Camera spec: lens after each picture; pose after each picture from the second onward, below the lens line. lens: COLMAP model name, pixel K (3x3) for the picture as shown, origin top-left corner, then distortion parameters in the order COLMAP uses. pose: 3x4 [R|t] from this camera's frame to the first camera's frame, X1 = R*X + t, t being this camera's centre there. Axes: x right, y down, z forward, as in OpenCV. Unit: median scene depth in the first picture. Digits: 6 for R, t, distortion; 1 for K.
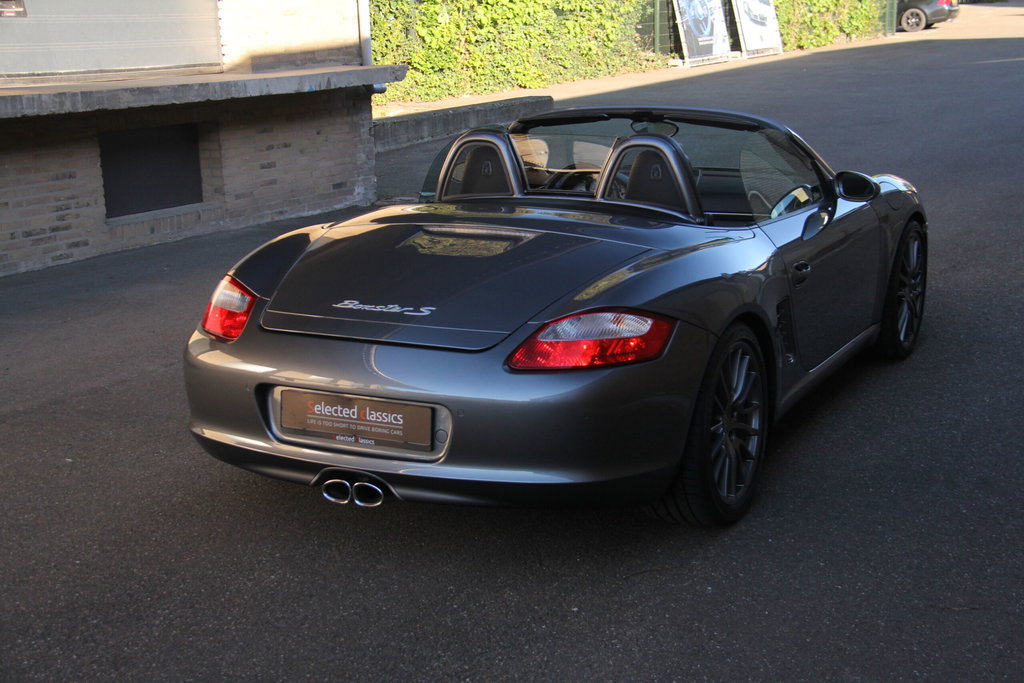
lens RADIAL K [[1565.8, 0, 508.3], [0, 1565.8, 343.7], [0, 0, 1]] dist [0.224200, 0.000000]
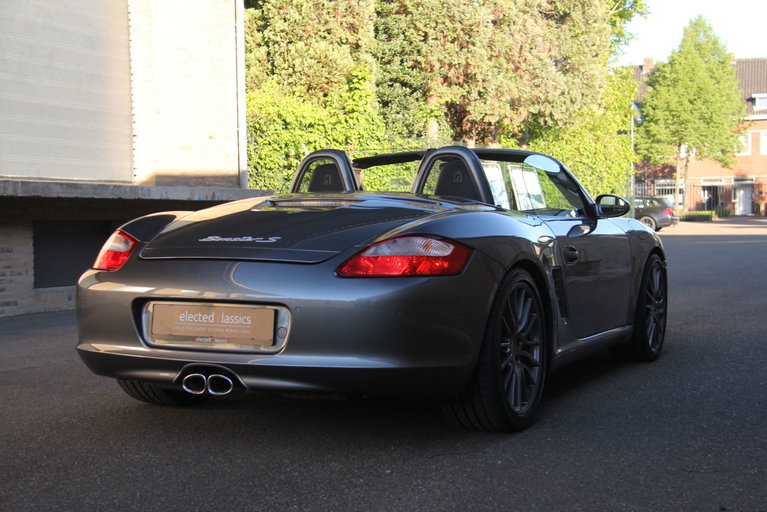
lens RADIAL K [[1172.8, 0, 381.8], [0, 1172.8, 255.2], [0, 0, 1]] dist [0.224200, 0.000000]
pose [[0.999482, 0.021515, 0.023941, 0.010638], [-0.016572, 0.981588, -0.190289, 0.153828], [-0.027595, 0.189793, 0.981436, 0.074269]]
